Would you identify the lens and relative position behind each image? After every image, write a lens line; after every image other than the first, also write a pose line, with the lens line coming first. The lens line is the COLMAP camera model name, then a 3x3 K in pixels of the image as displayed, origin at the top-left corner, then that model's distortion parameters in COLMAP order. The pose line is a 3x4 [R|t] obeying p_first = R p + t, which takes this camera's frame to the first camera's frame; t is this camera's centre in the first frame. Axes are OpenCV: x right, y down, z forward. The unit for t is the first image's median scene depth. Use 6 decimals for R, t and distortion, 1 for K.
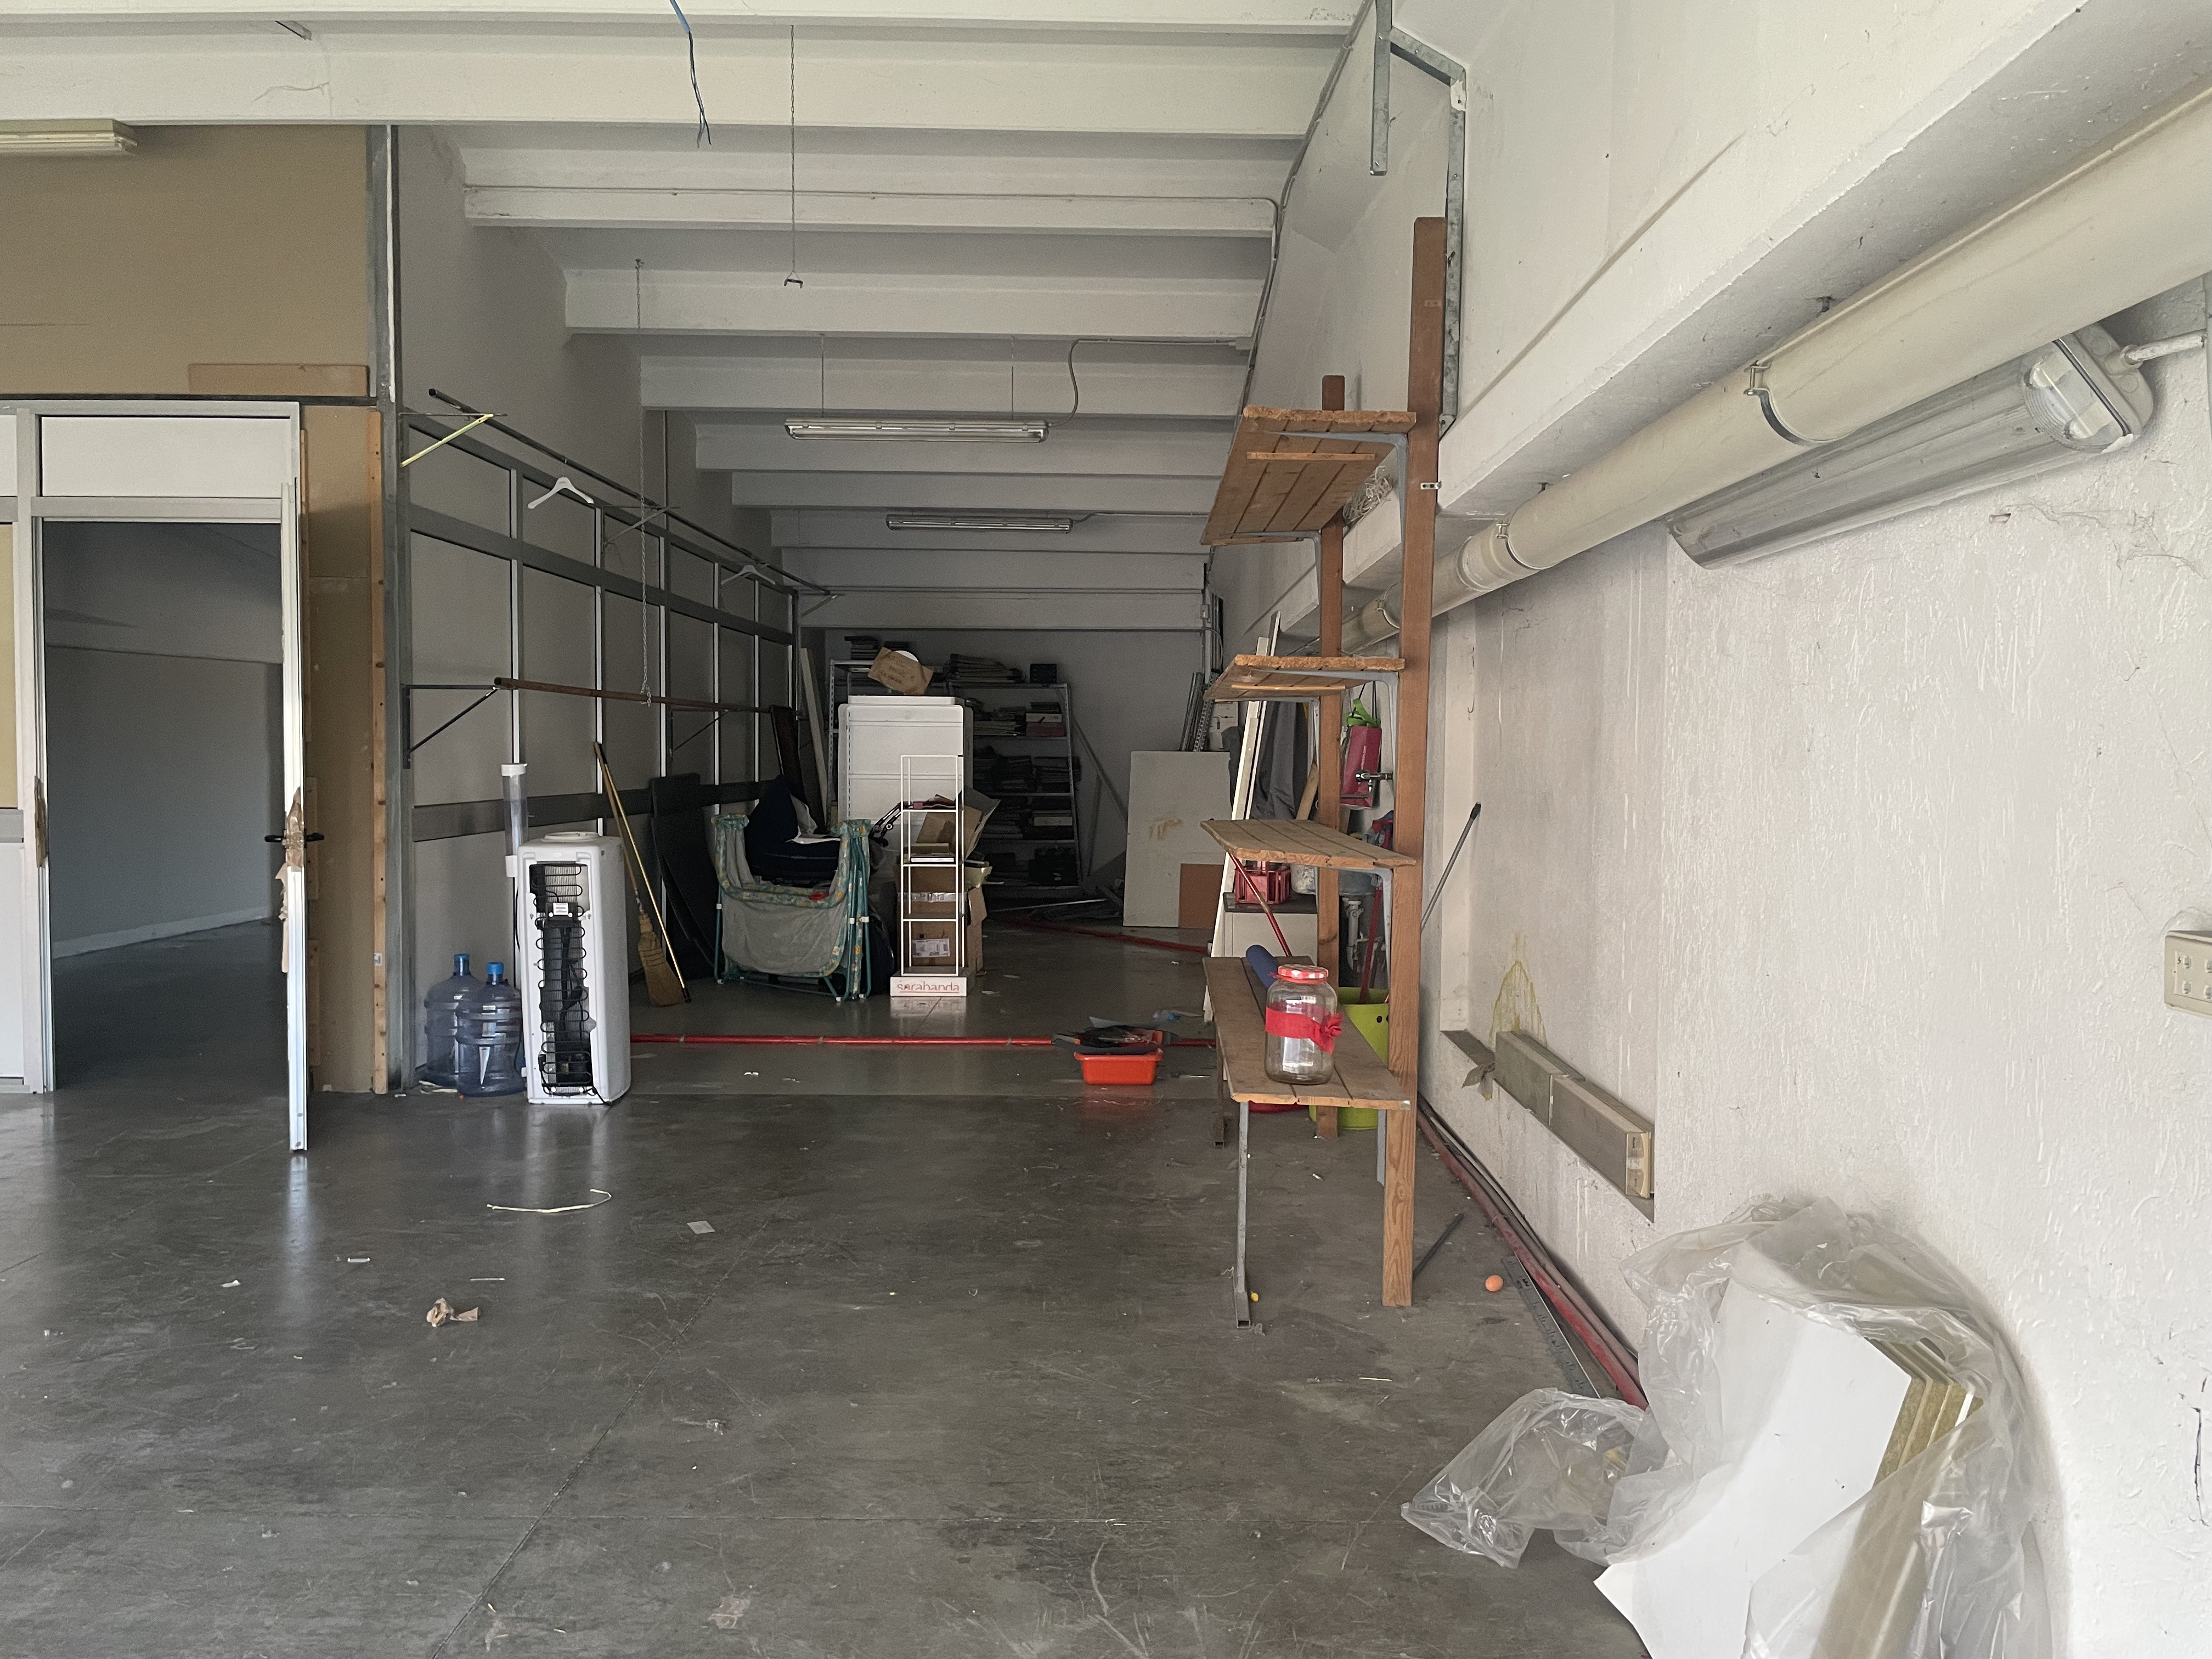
lens RADIAL K [[1662.2, 0, 1124.0], [0, 1662.2, 820.0], [0, 0, 1]] dist [0.089959, -0.113699]
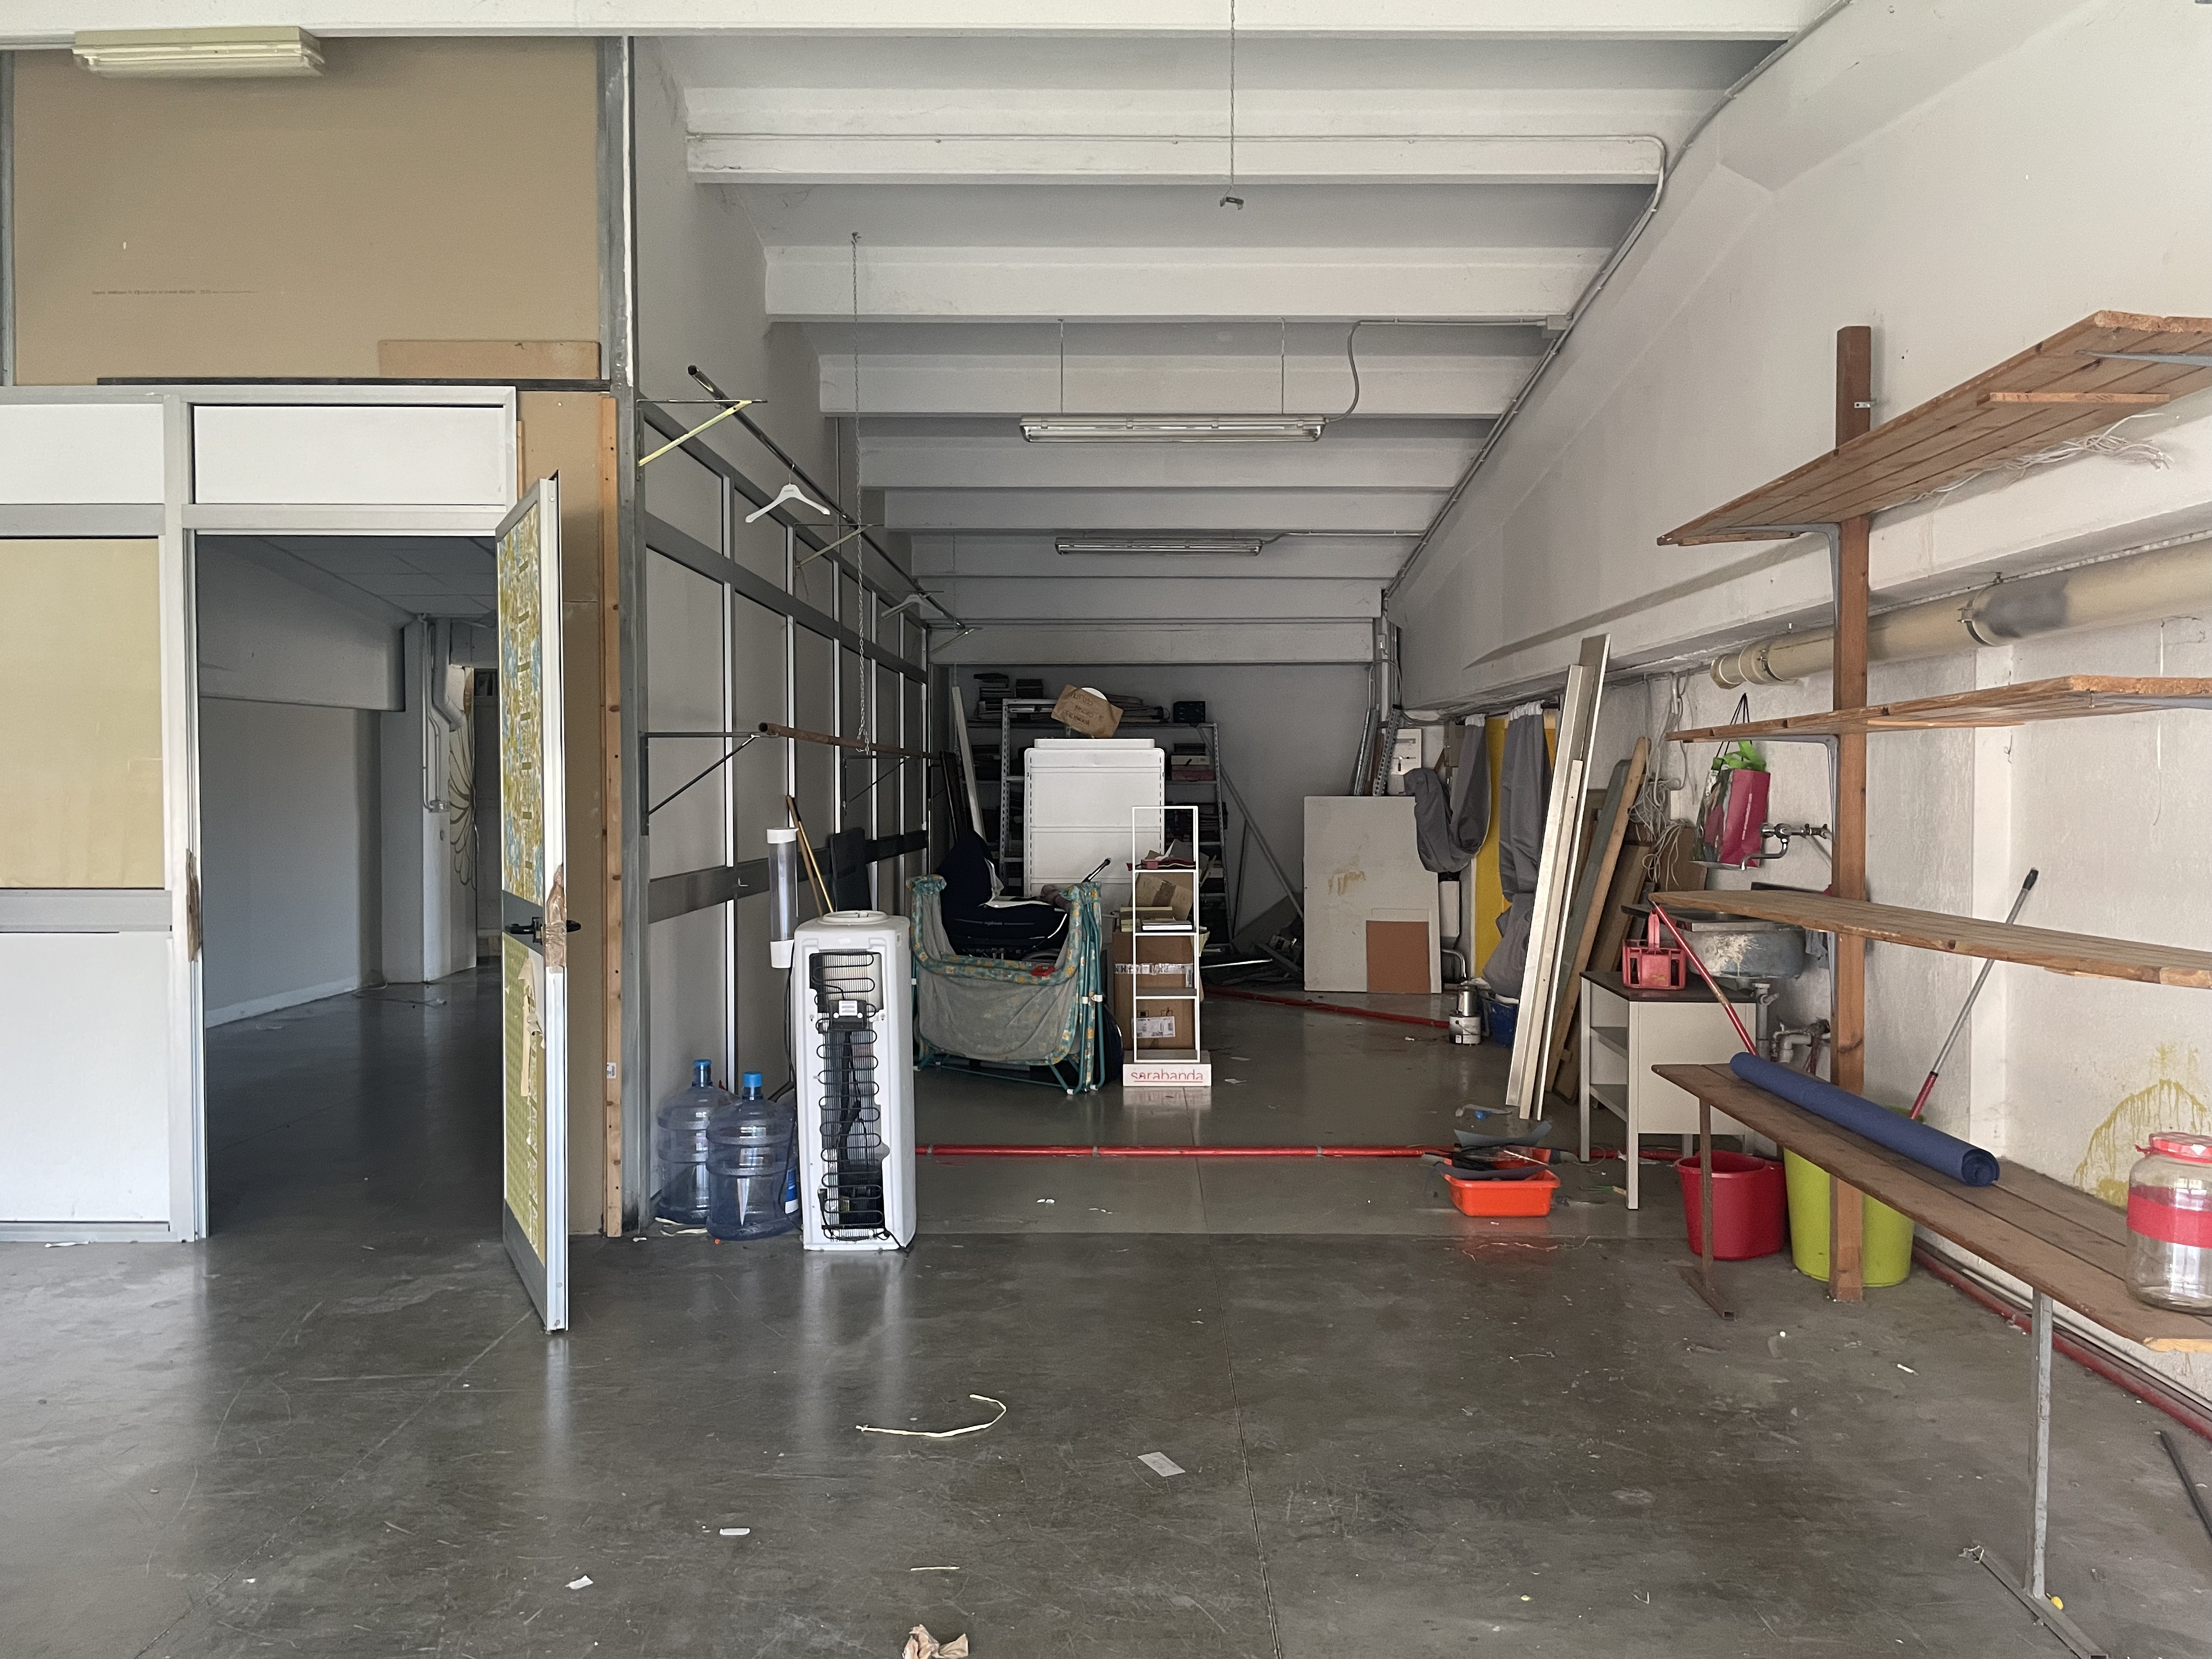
lens RADIAL K [[1646.2, 0, 1106.0], [0, 1646.2, 829.5], [0, 0, 1]] dist [0.097490, -0.122306]
pose [[0.999959, -0.008598, 0.002746, -0.204769], [0.008643, 0.999822, -0.016784, -0.017825], [-0.002601, 0.016807, 0.999855, 0.195460]]
